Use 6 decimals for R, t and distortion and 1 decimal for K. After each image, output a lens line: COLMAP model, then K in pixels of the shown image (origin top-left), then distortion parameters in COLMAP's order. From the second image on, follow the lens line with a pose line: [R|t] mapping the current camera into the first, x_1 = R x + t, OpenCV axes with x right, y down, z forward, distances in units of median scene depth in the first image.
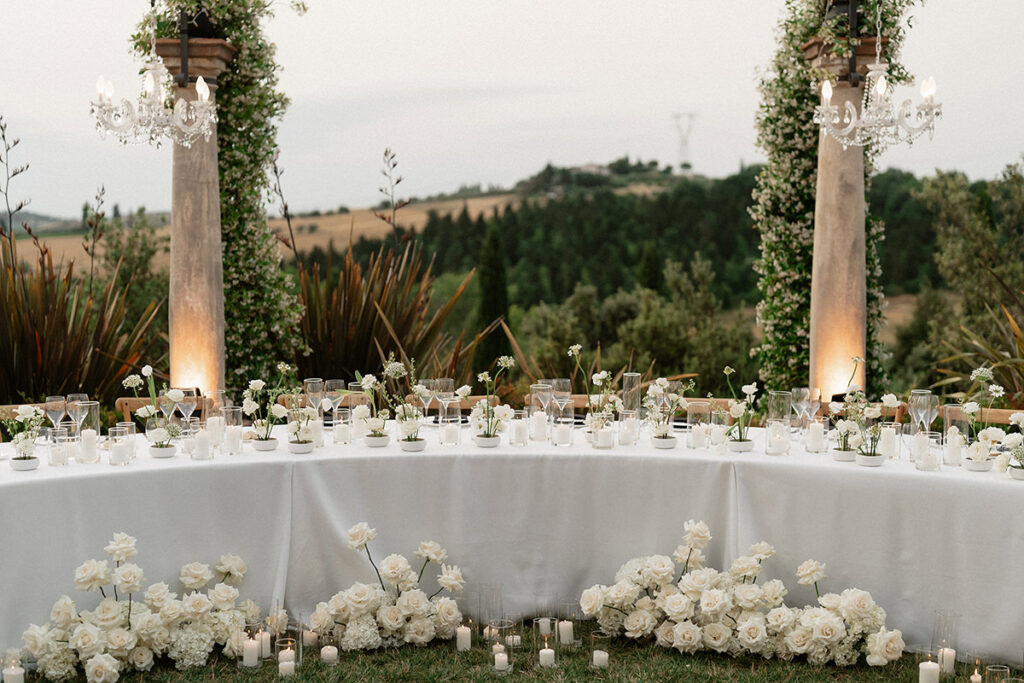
lens RADIAL K [[1504.9, 0, 512.7], [0, 1504.9, 342.6], [0, 0, 1]] dist [-0.117894, 0.000000]
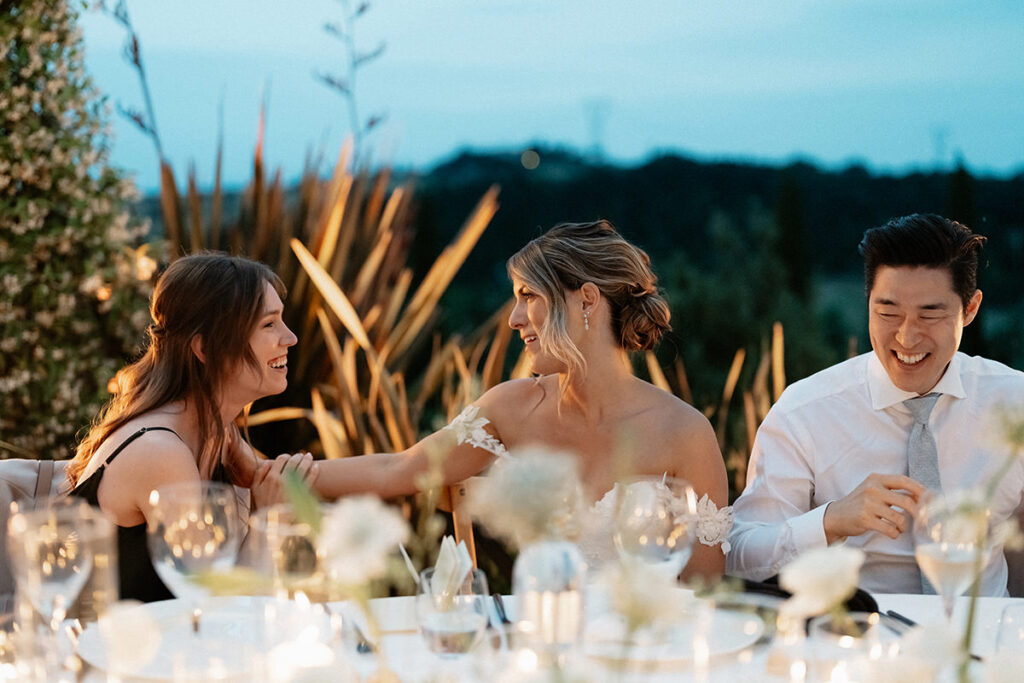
lens RADIAL K [[1523.8, 0, 513.6], [0, 1523.8, 340.5], [0, 0, 1]] dist [-0.002623, 0.000000]
pose [[0.998473, 0.009417, 0.054437, -0.058954], [-0.010071, 0.999880, 0.011763, -0.000386], [-0.054320, -0.012294, 0.998448, 0.544714]]
